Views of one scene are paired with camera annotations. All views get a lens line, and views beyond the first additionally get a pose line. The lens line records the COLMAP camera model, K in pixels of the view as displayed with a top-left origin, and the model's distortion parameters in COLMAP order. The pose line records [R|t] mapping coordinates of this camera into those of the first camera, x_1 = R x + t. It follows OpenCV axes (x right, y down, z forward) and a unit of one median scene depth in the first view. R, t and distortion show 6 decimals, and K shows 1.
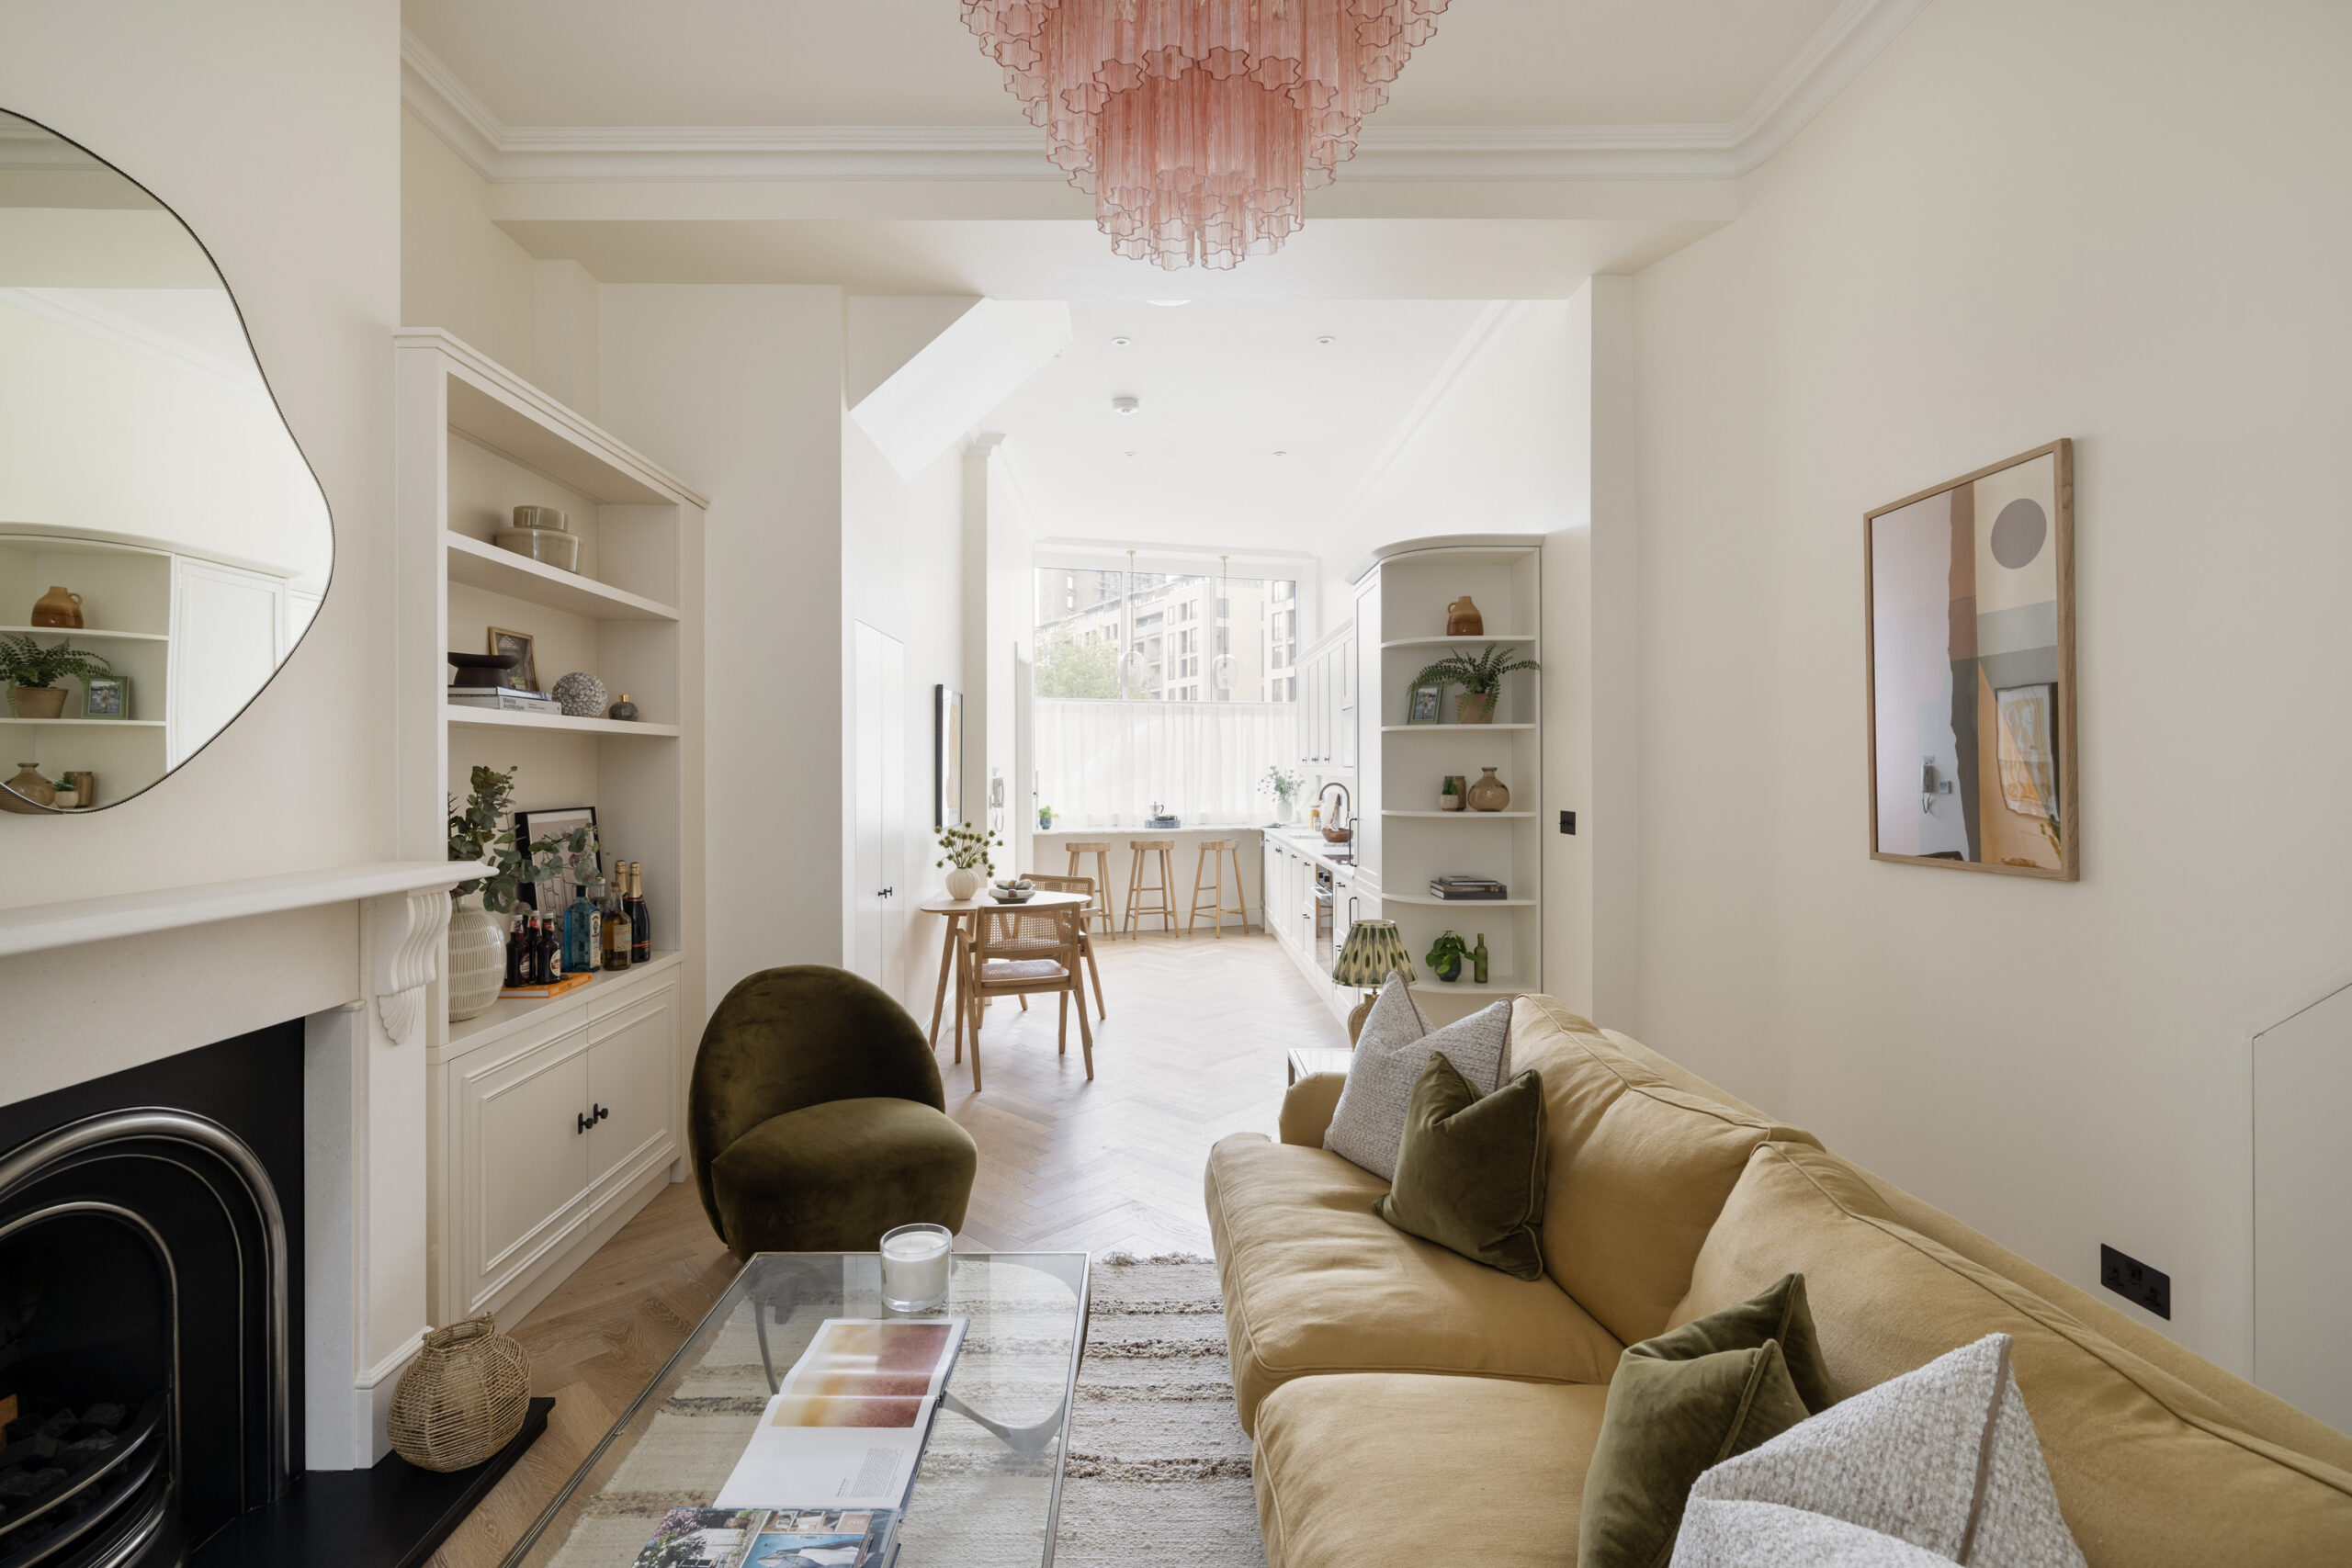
lens RADIAL K [[1077.0, 0, 1163.5], [0, 1077.0, 764.0], [0, 0, 1]] dist [-0.001155, -0.000201]
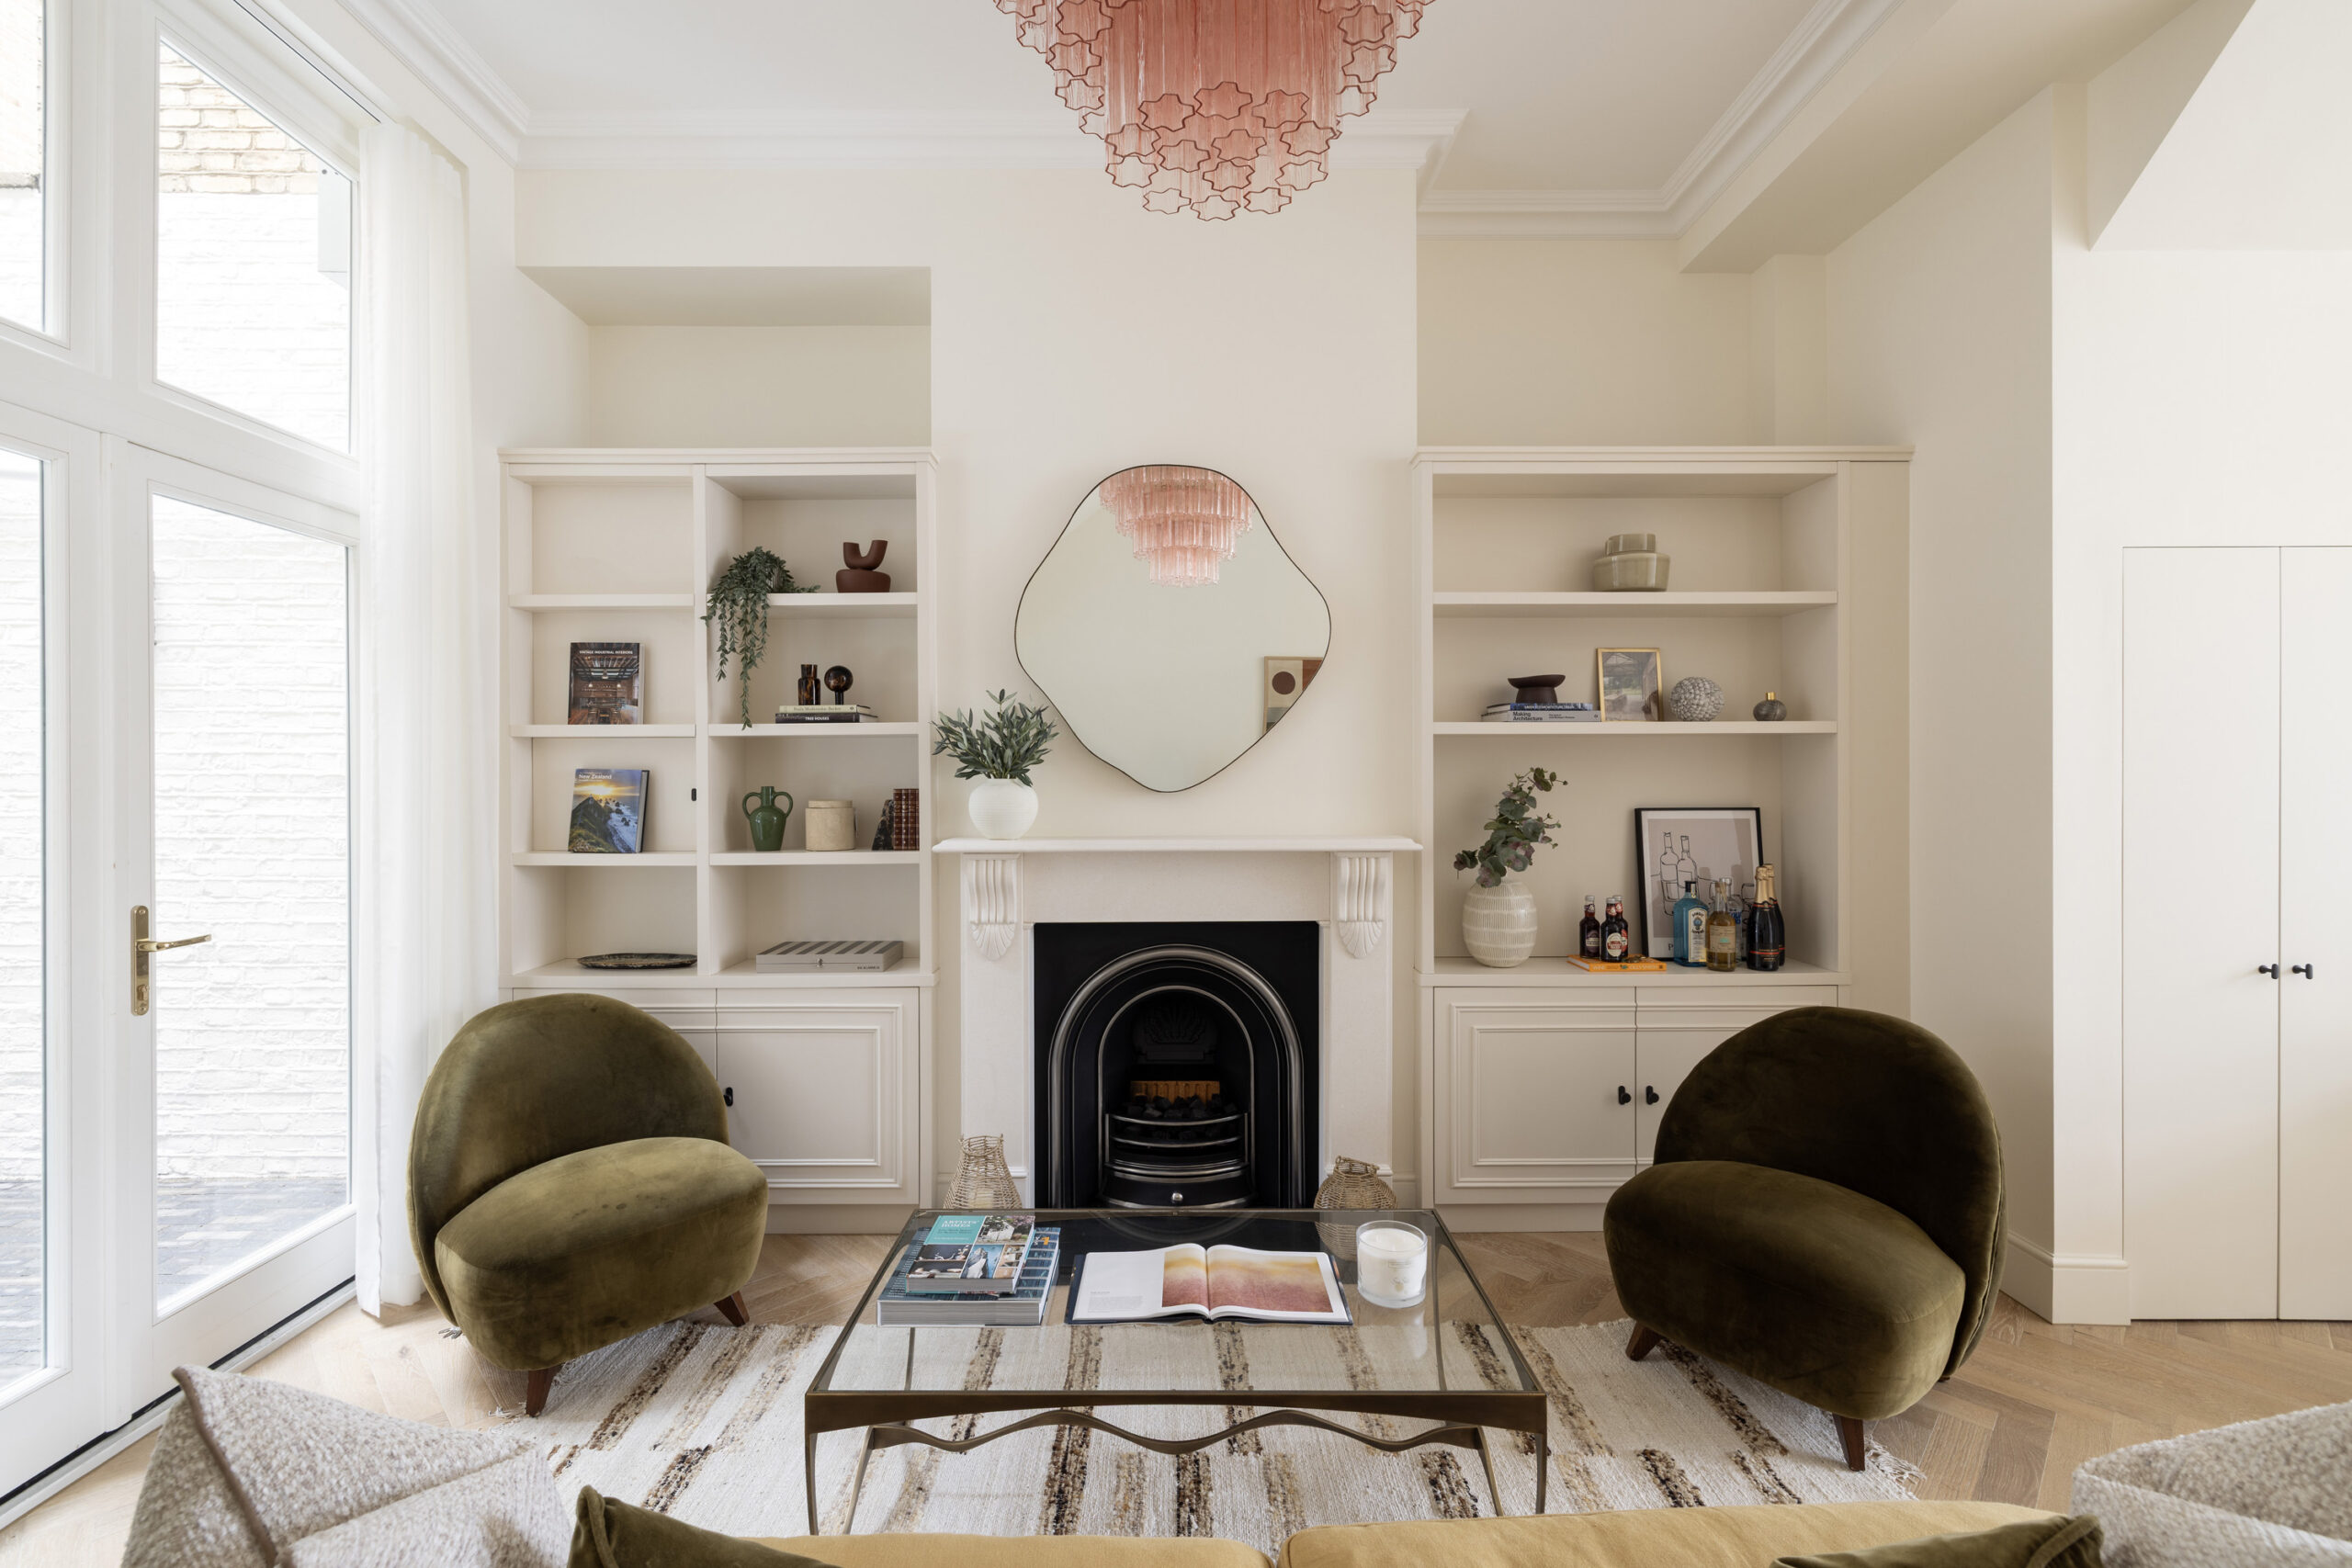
lens RADIAL K [[1047.0, 0, 1170.3], [0, 1047.0, 764.7], [0, 0, 1]] dist [0.000570, 0.000030]
pose [[-0.018658, 0.003543, -0.999820, 0.533945], [0.002912, 0.999990, 0.003489, -0.006129], [0.999822, -0.002846, -0.018669, 0.571343]]
